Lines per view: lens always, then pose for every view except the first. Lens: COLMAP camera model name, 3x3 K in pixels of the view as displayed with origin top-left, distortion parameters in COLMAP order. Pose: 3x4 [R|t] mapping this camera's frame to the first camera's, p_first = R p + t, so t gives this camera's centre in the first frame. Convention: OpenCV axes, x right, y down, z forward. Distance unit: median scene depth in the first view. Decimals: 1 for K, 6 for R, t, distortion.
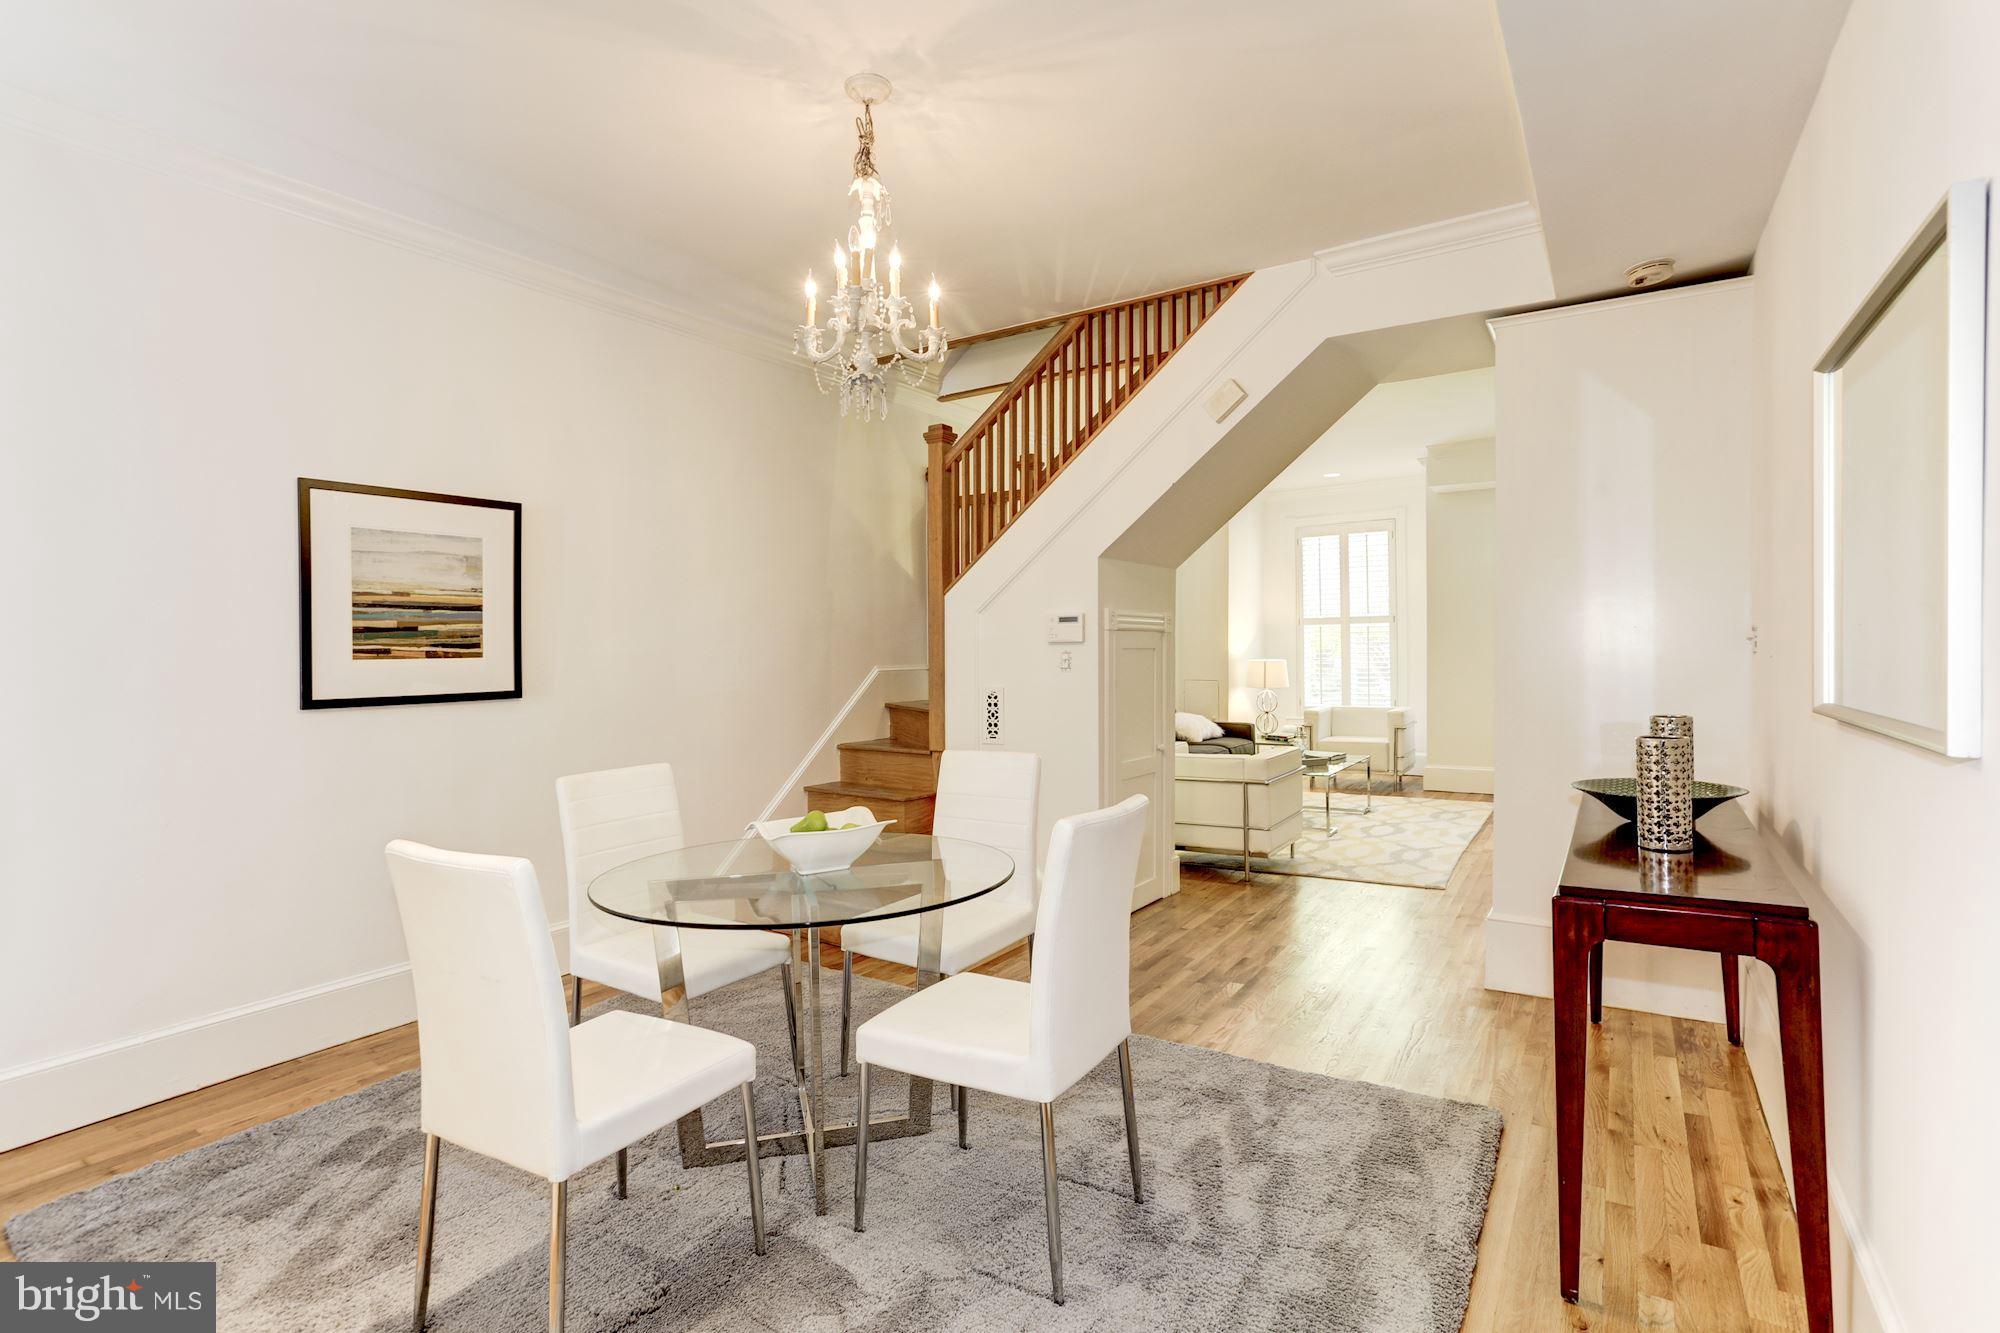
lens RADIAL K [[972.5, 0, 999.8], [0, 972.5, 655.5], [0, 0, 1]] dist [-0.066650, 0.049496]
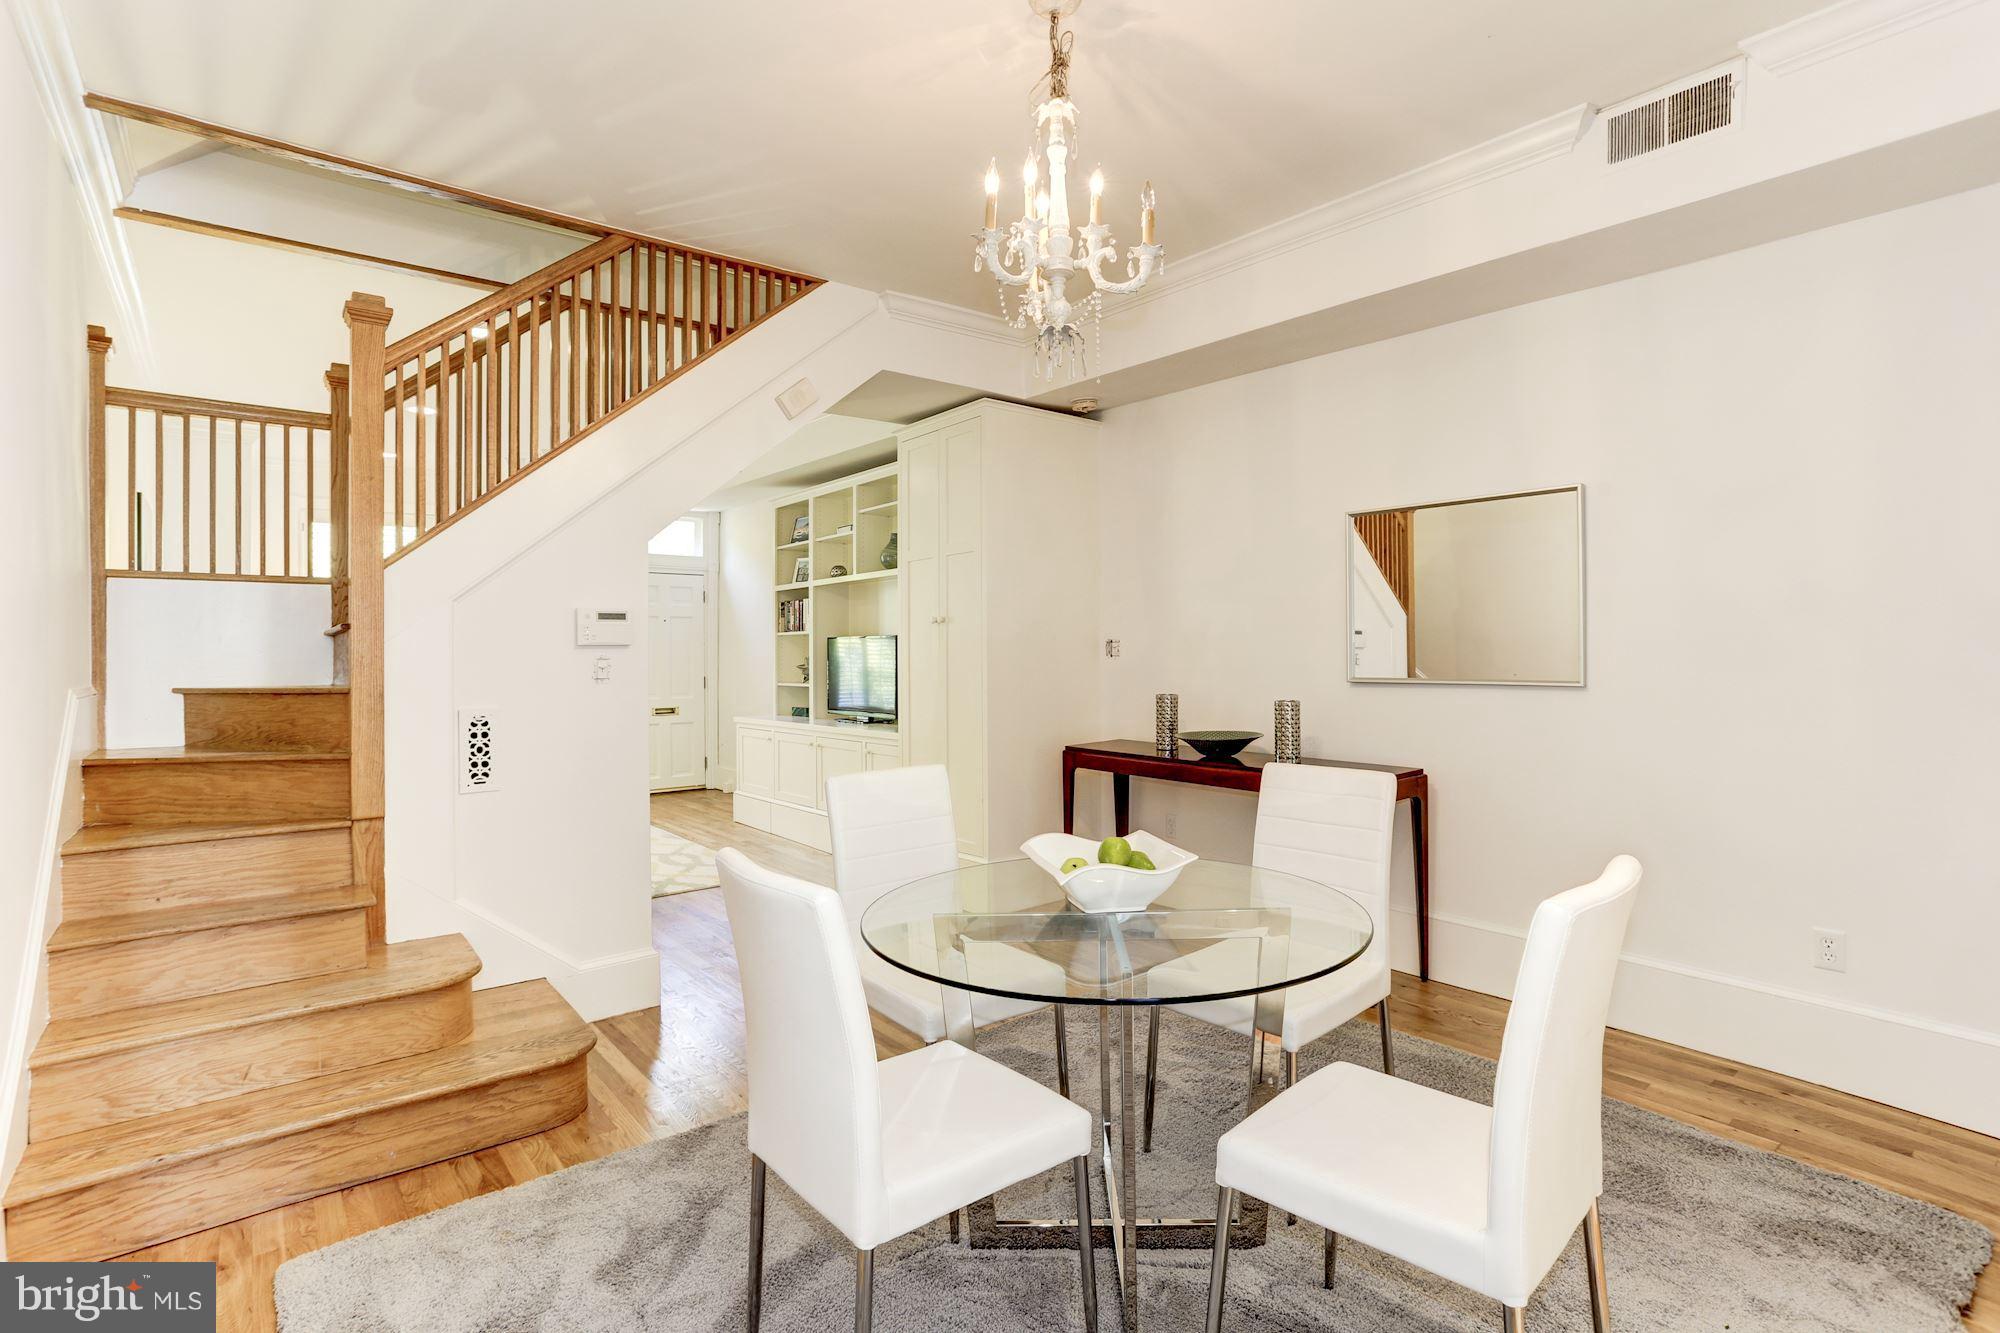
lens RADIAL K [[972.5, 0, 999.8], [0, 972.5, 655.5], [0, 0, 1]] dist [-0.066650, 0.049496]
pose [[0.335410, 0.011282, 0.942005, -0.602040], [0.006528, 0.999876, -0.014300, 0.002423], [-0.942050, 0.010945, 0.335295, 0.501207]]
